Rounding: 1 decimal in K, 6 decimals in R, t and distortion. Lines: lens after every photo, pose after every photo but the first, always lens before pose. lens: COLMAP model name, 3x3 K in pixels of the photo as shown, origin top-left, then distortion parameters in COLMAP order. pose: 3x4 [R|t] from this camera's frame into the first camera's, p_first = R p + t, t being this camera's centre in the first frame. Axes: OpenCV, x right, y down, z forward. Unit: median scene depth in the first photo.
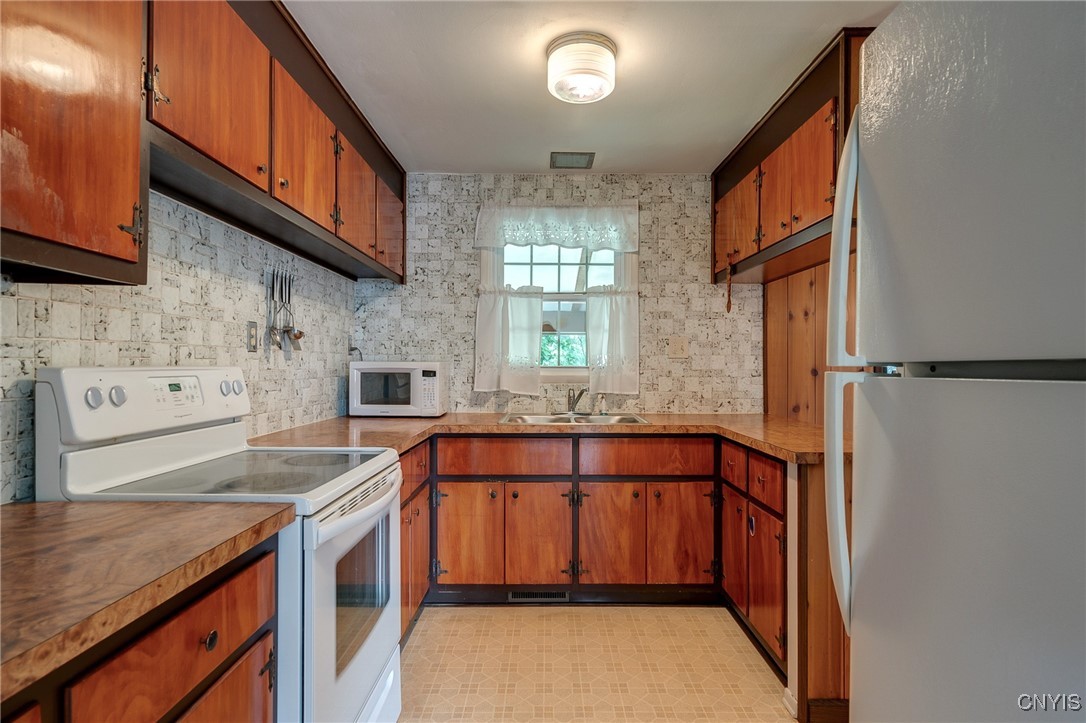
lens RADIAL K [[556.0, 0, 544.8], [0, 556.0, 364.1], [0, 0, 1]] dist [-0.006174, 0.003127]
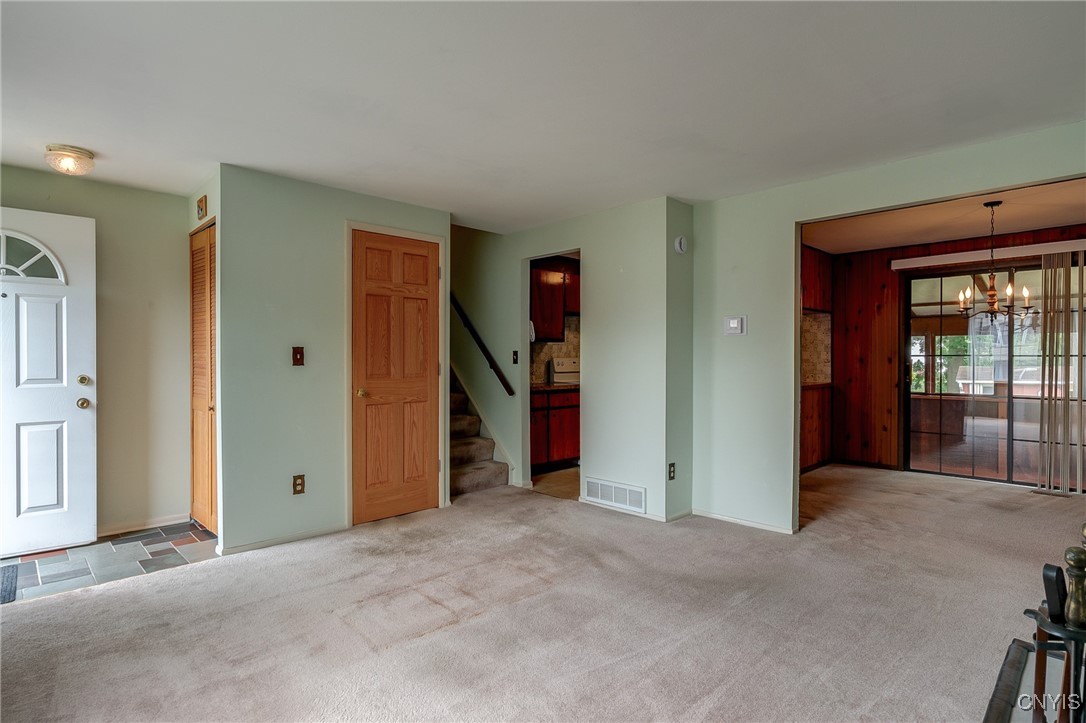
lens RADIAL K [[556.0, 0, 542.5], [0, 556.0, 362.3], [0, 0, 1]] dist [-0.006174, 0.003127]
pose [[0.696671, 0.001646, -0.717389, 1.633245], [0.005005, 0.999962, 0.007154, 0.005126], [0.717373, -0.008575, 0.696637, -1.583746]]
